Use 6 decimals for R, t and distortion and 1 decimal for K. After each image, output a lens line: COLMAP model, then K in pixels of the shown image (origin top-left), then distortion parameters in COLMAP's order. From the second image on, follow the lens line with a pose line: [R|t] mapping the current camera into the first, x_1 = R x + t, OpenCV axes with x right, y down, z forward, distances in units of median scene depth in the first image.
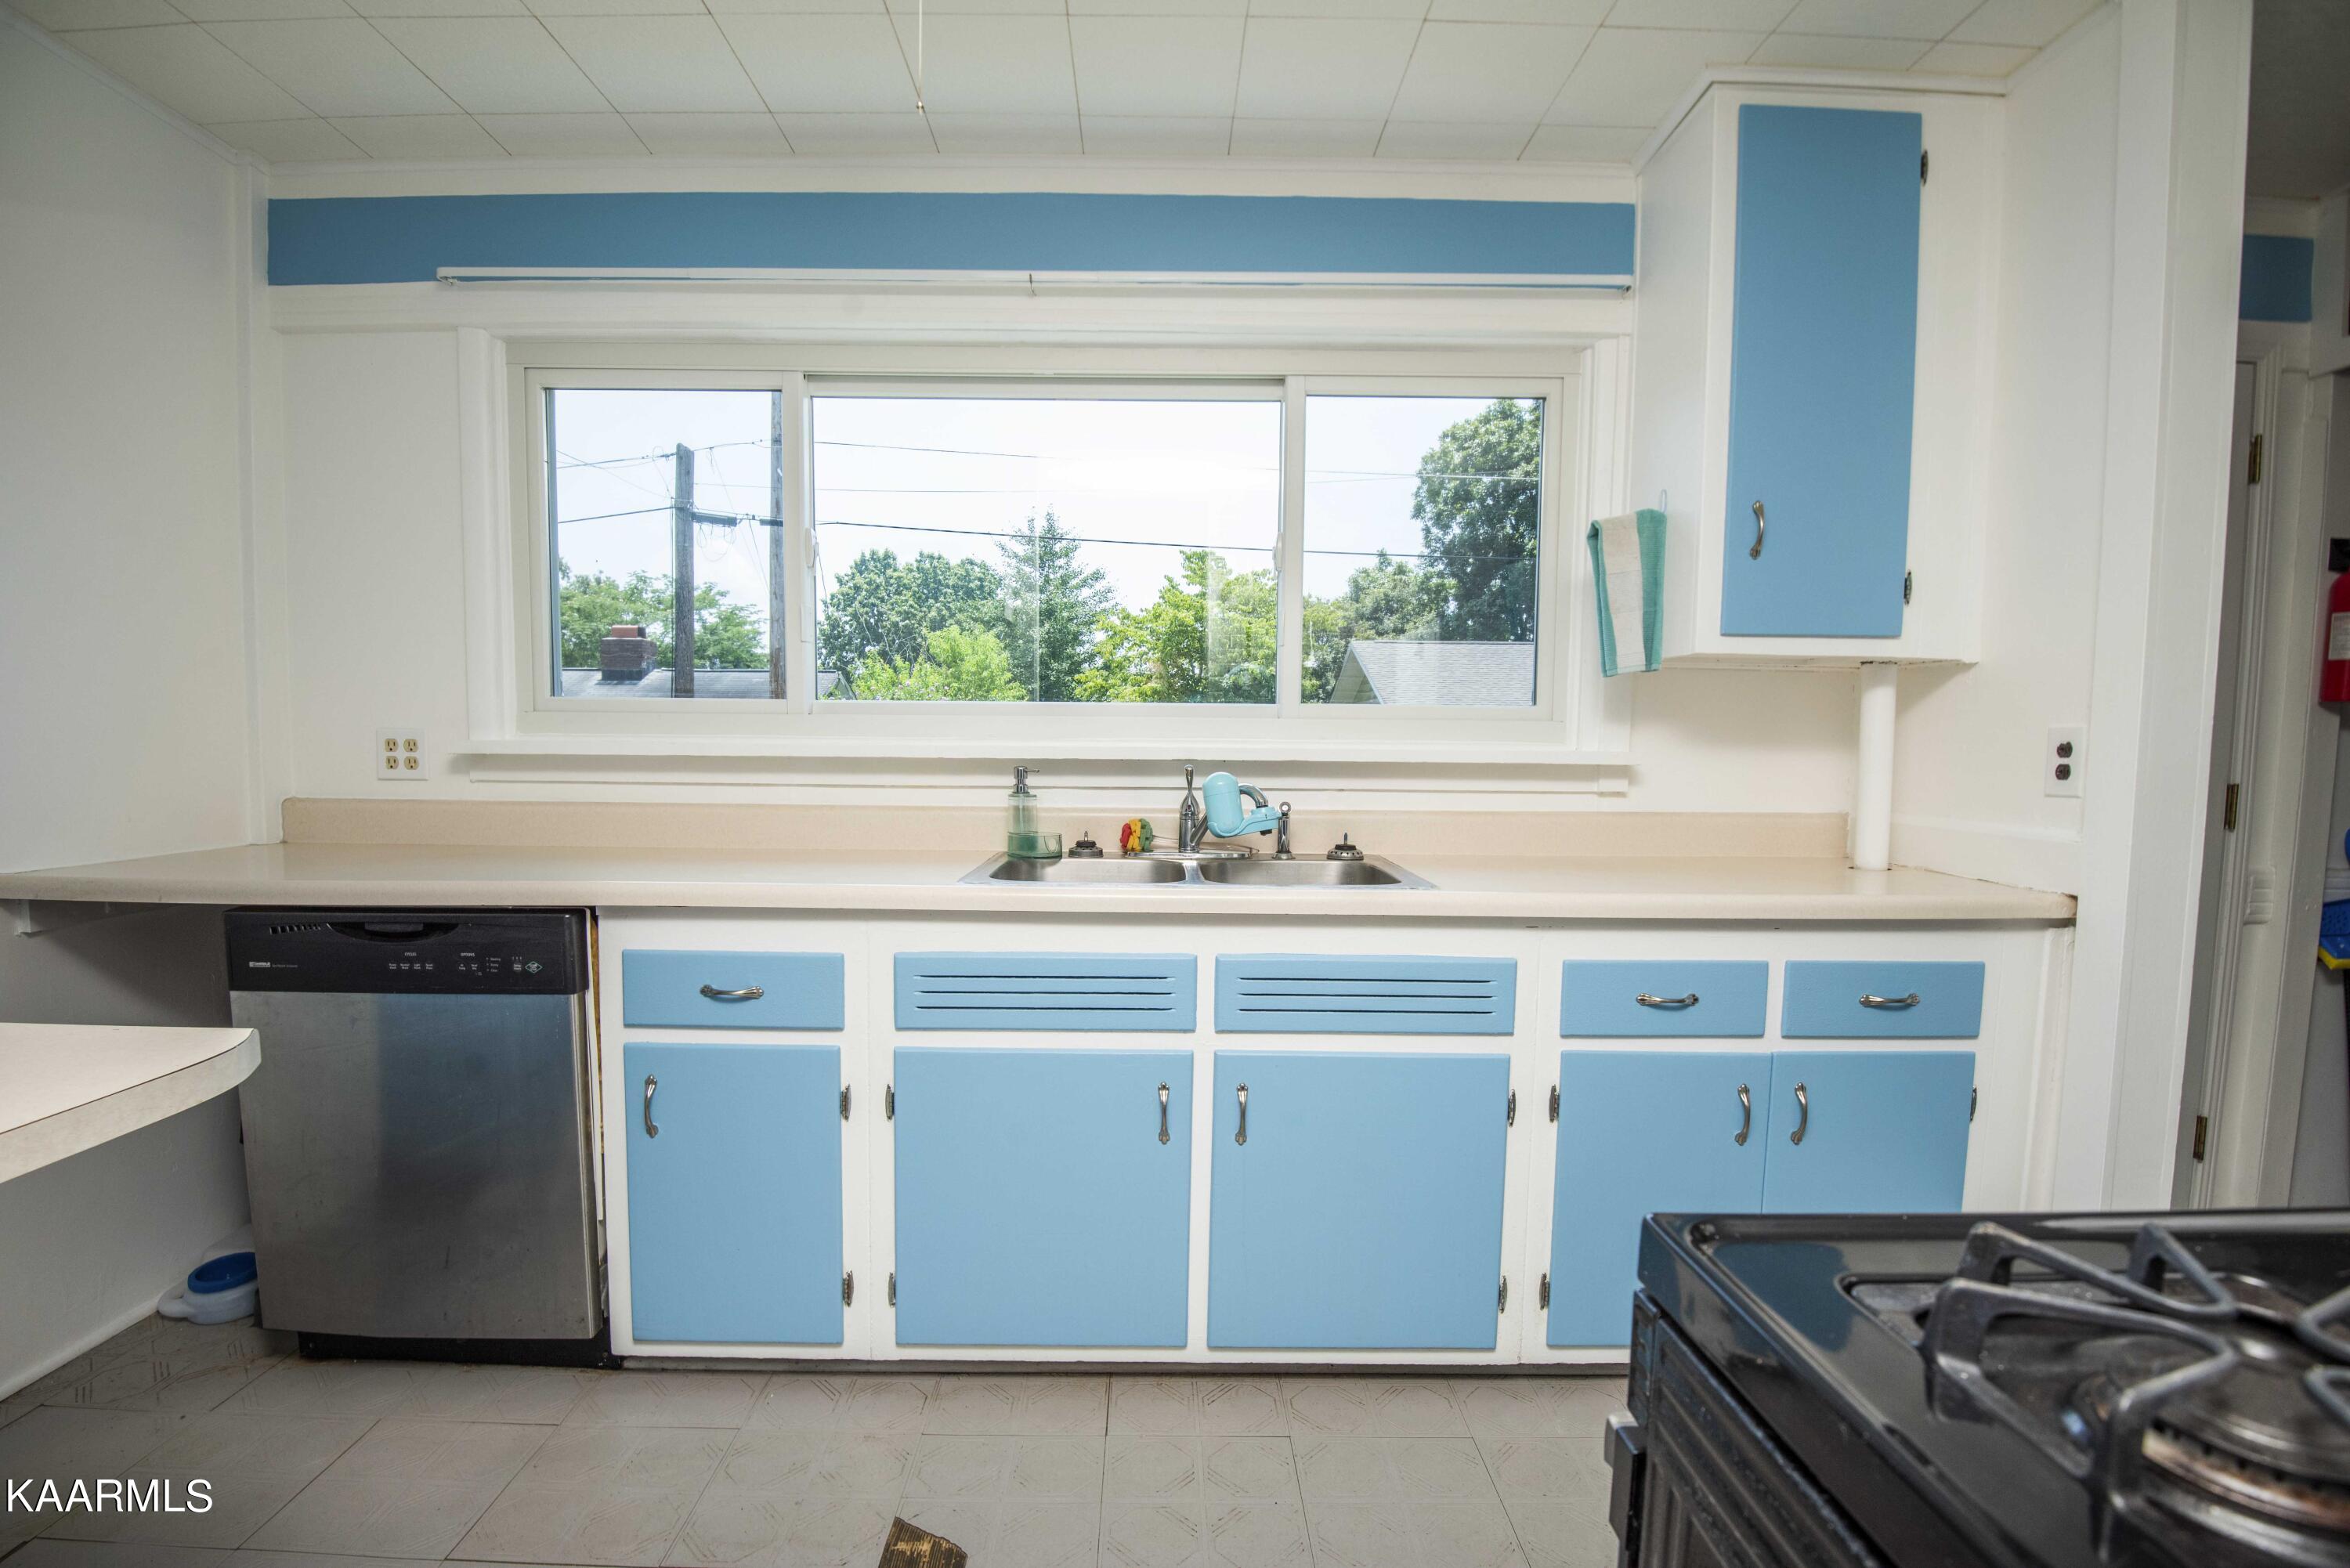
lens RADIAL K [[1083.4, 0, 1157.8], [0, 1083.4, 817.3], [0, 0, 1]] dist [-0.012314, -0.014288]
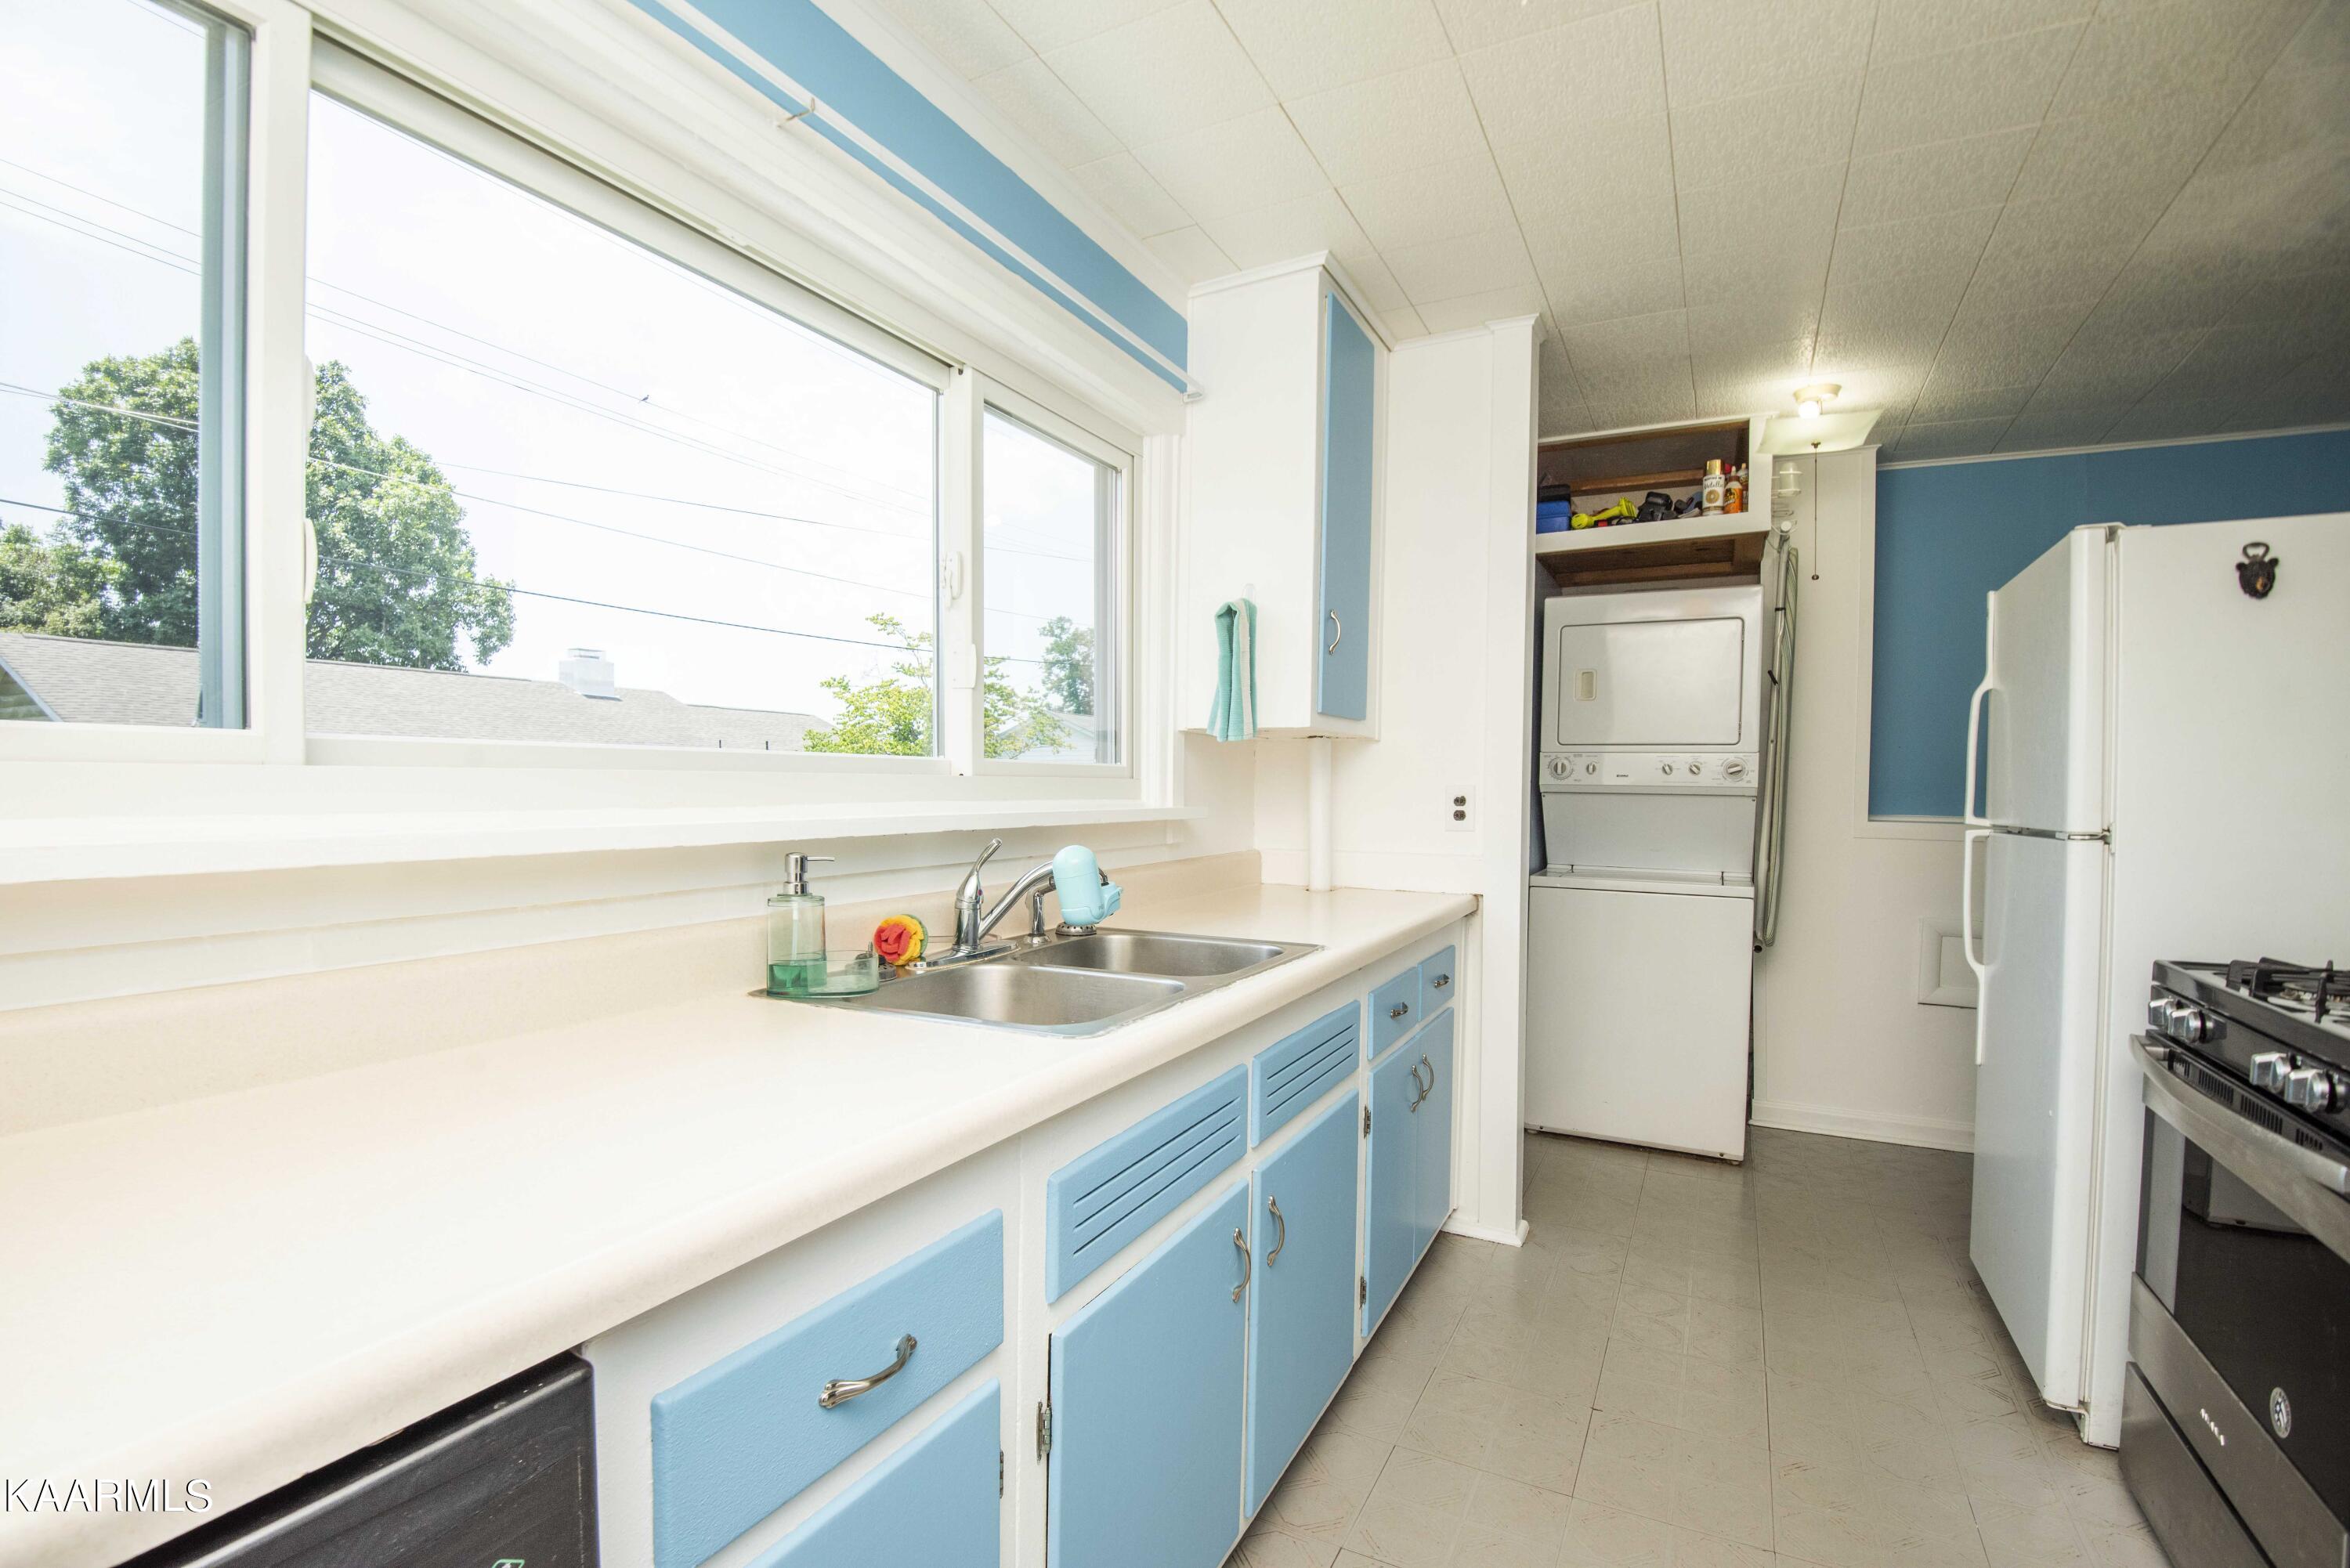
lens RADIAL K [[1083.4, 0, 1157.8], [0, 1083.4, 817.3], [0, 0, 1]] dist [-0.012314, -0.014288]
pose [[0.474579, -0.031153, 0.879661, -0.550521], [0.059031, 0.998250, 0.003506, -0.053781], [-0.878231, 0.050263, 0.475588, 0.484376]]
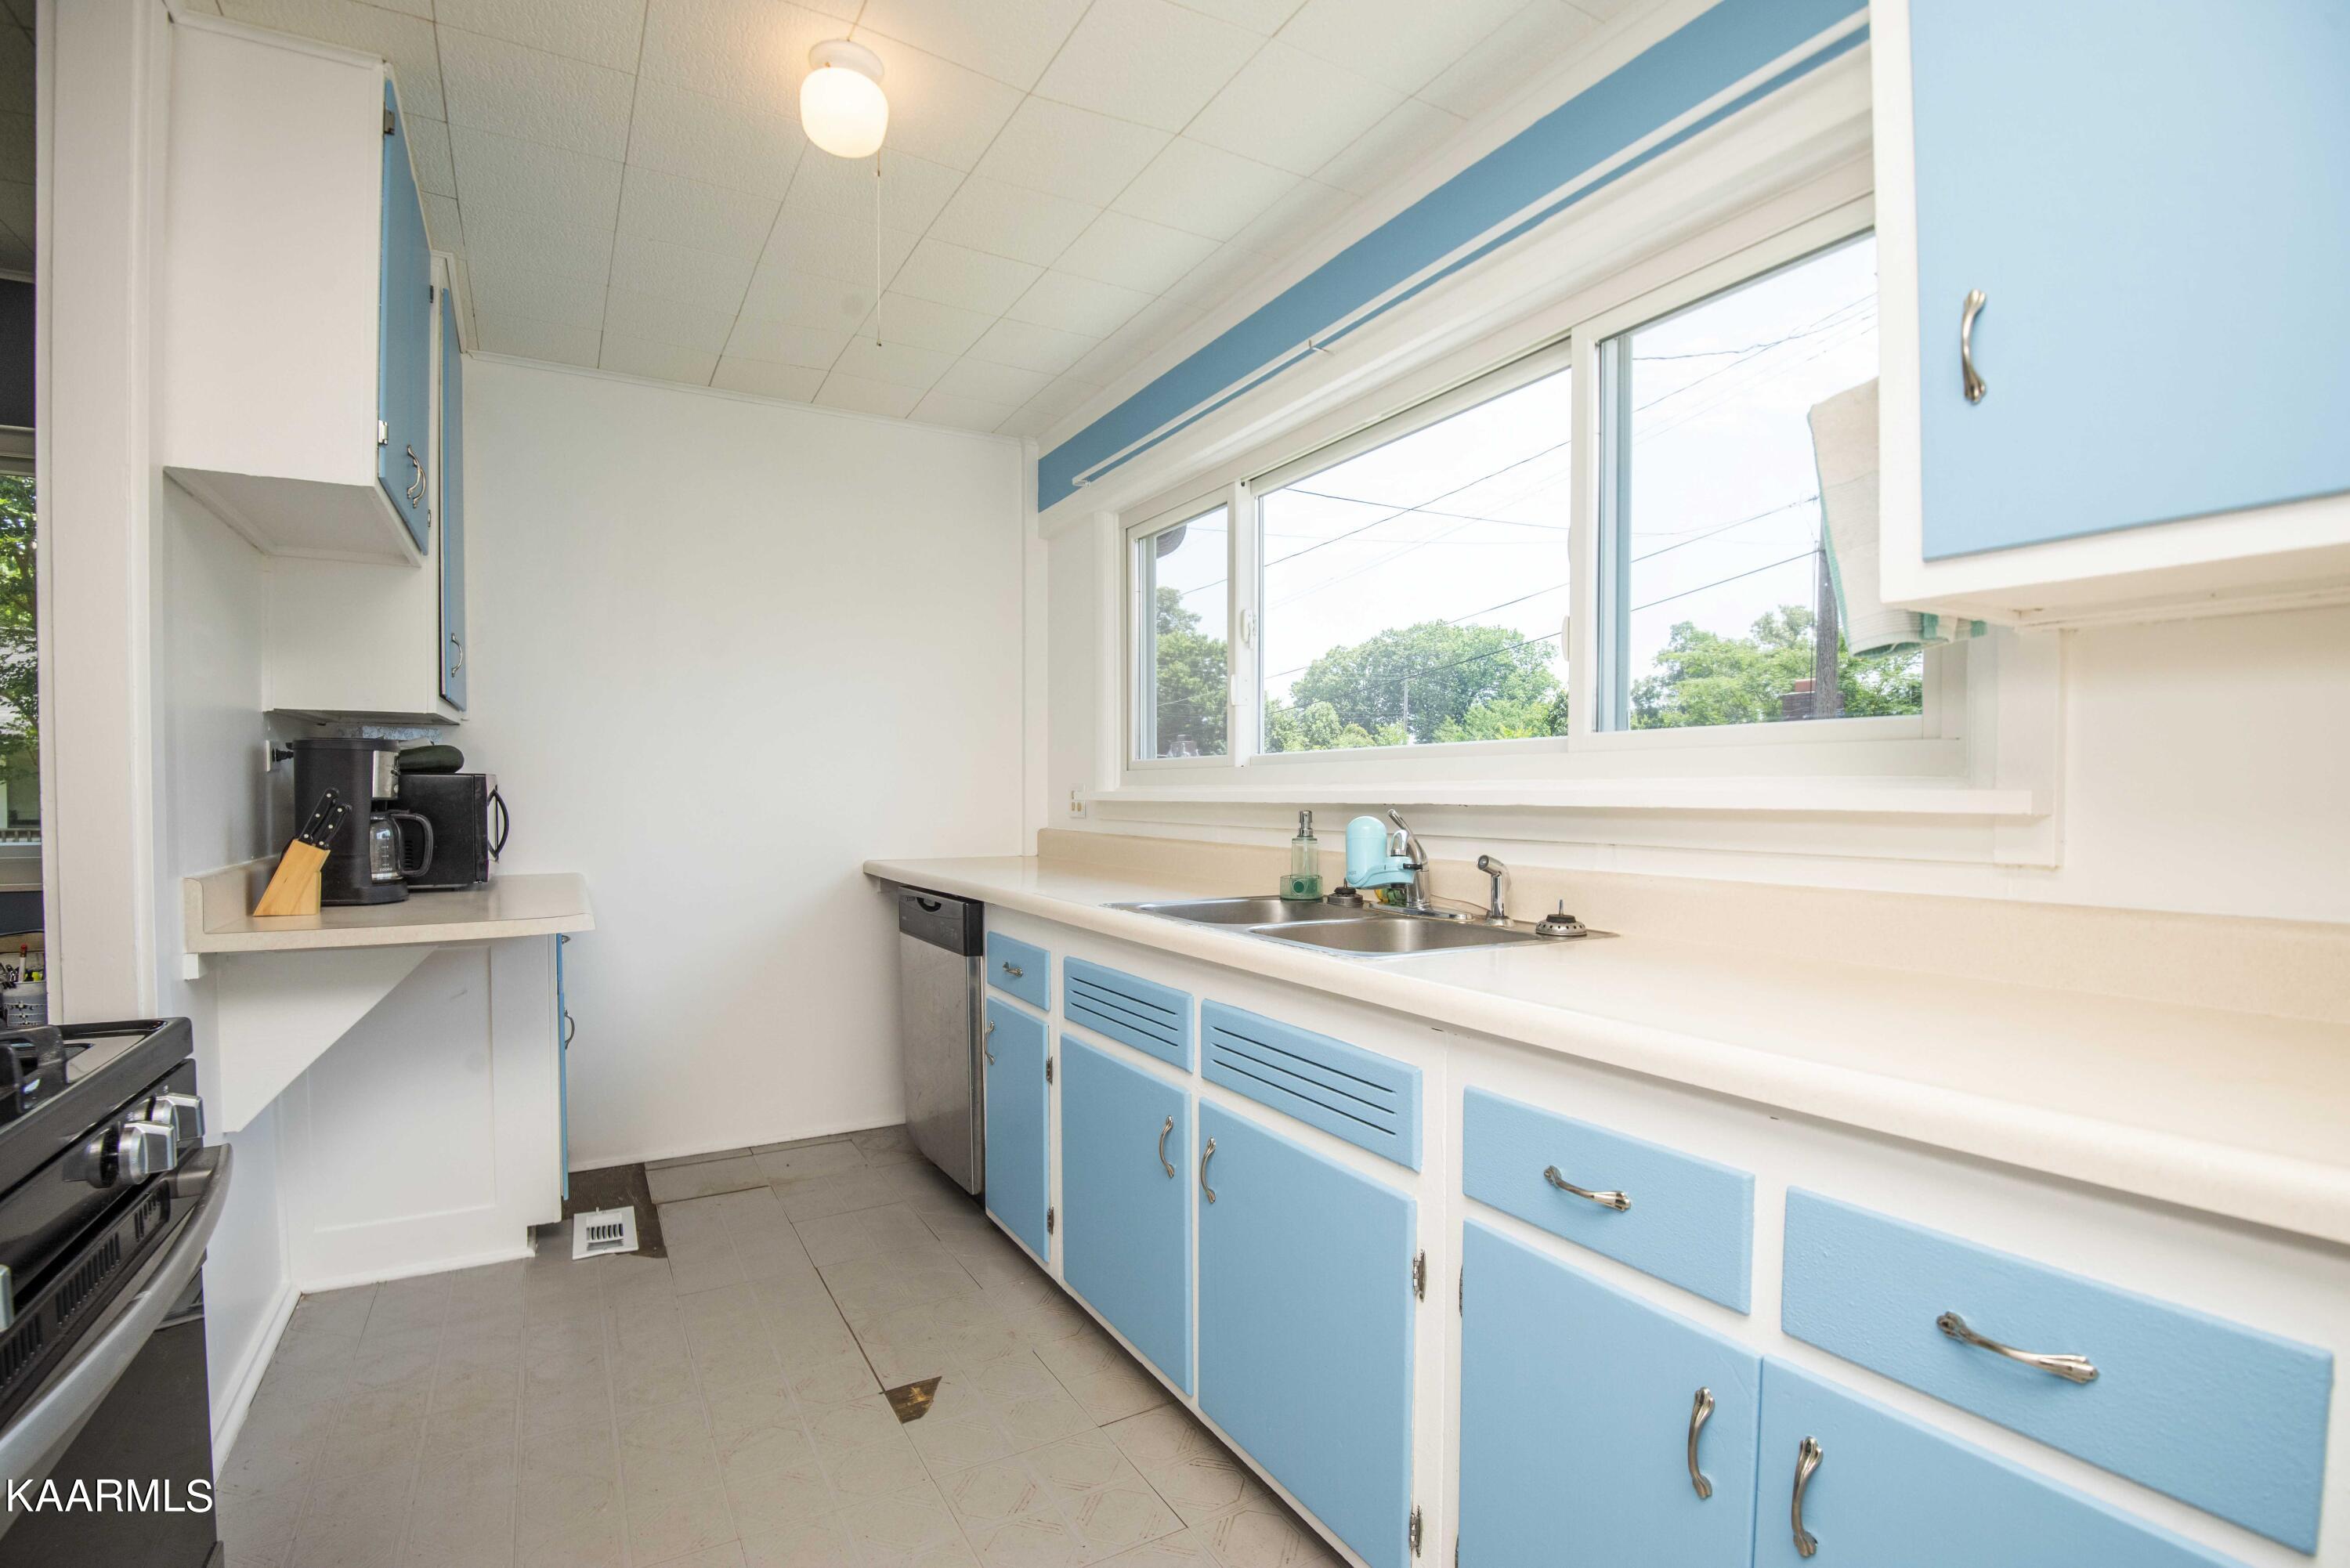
lens RADIAL K [[1083.4, 0, 1157.8], [0, 1083.4, 817.3], [0, 0, 1]] dist [-0.012314, -0.014288]
pose [[0.481448, 0.010697, -0.876409, 0.668275], [-0.058510, 0.998087, -0.019959, -0.011834], [0.874519, 0.060888, 0.481153, 0.359409]]
